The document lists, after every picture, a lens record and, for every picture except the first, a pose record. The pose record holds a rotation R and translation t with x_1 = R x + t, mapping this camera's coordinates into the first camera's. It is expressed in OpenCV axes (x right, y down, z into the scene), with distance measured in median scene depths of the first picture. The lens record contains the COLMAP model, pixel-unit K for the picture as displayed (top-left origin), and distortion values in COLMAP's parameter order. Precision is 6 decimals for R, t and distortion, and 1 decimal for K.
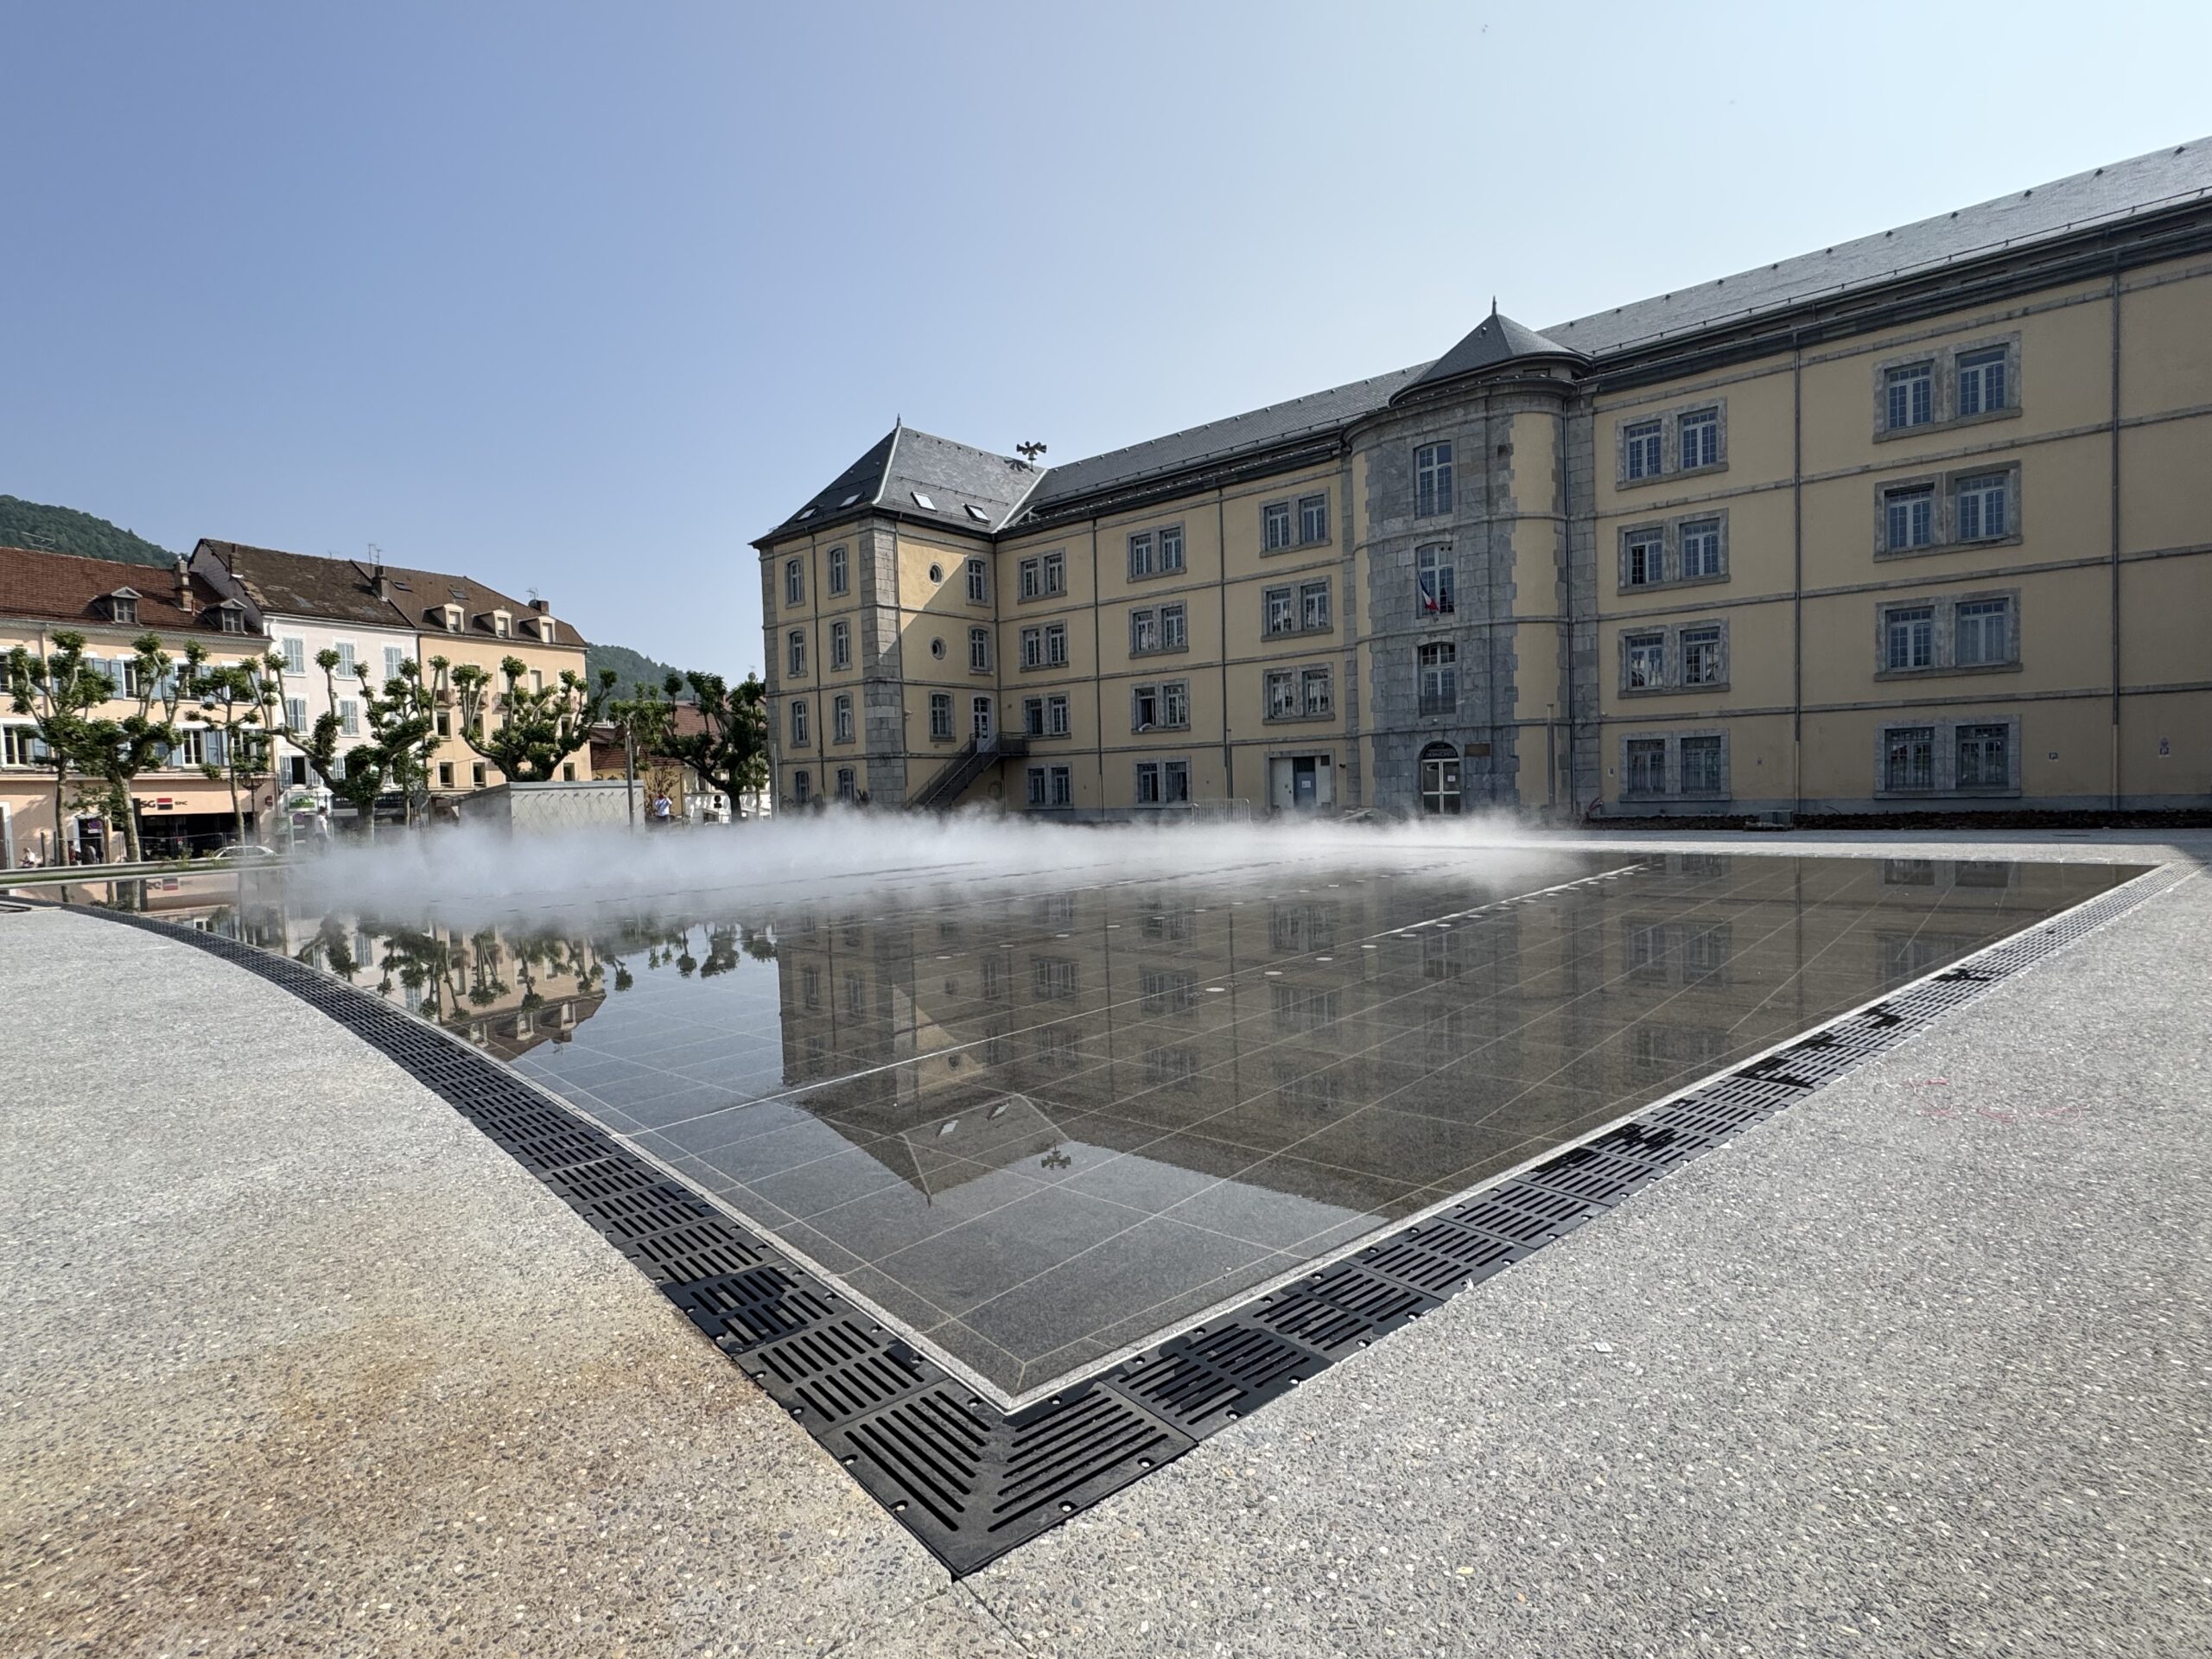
lens RADIAL K [[1095.8, 0, 1106.0], [0, 1095.8, 829.5], [0, 0, 1]] dist [0.000139, 0.000265]
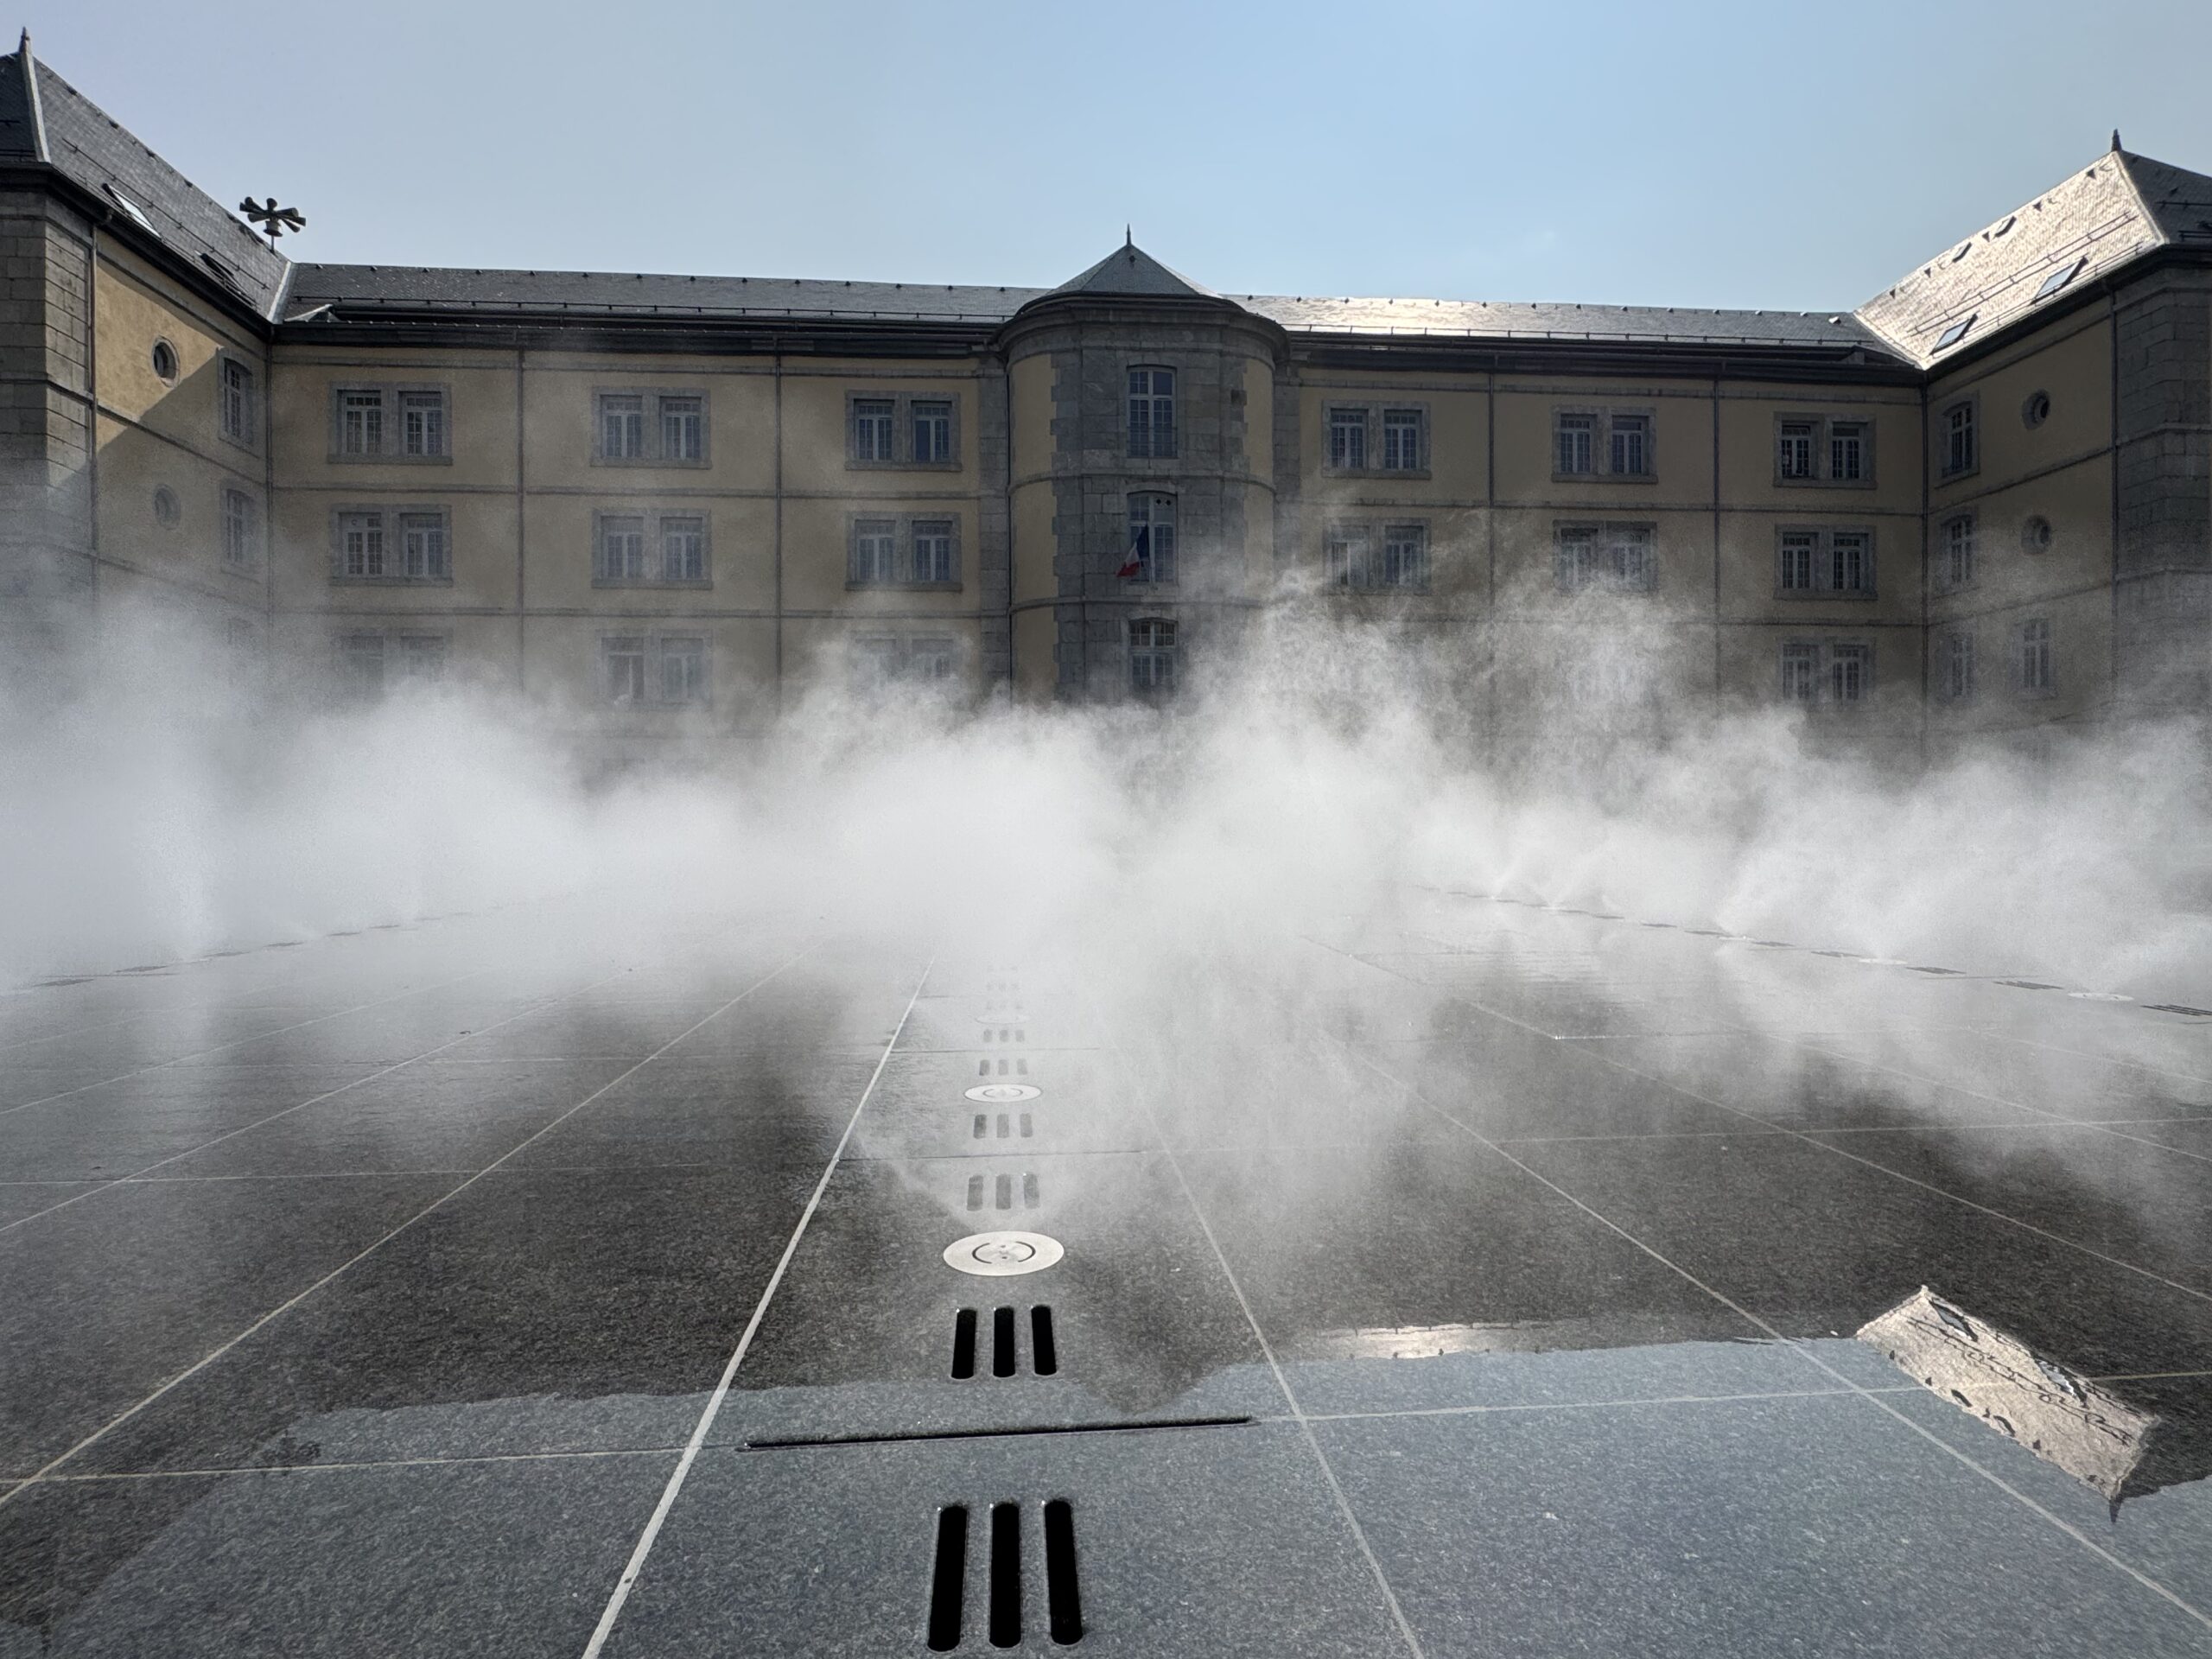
lens RADIAL K [[1166.1, 0, 1106.0], [0, 1166.1, 829.5], [0, 0, 1]] dist [-0.000300, -0.000912]
pose [[0.707891, 0.022700, 0.705957, -0.295454], [0.012071, 0.998949, -0.044226, 0.015620], [-0.706218, 0.039829, 0.706873, 0.427891]]
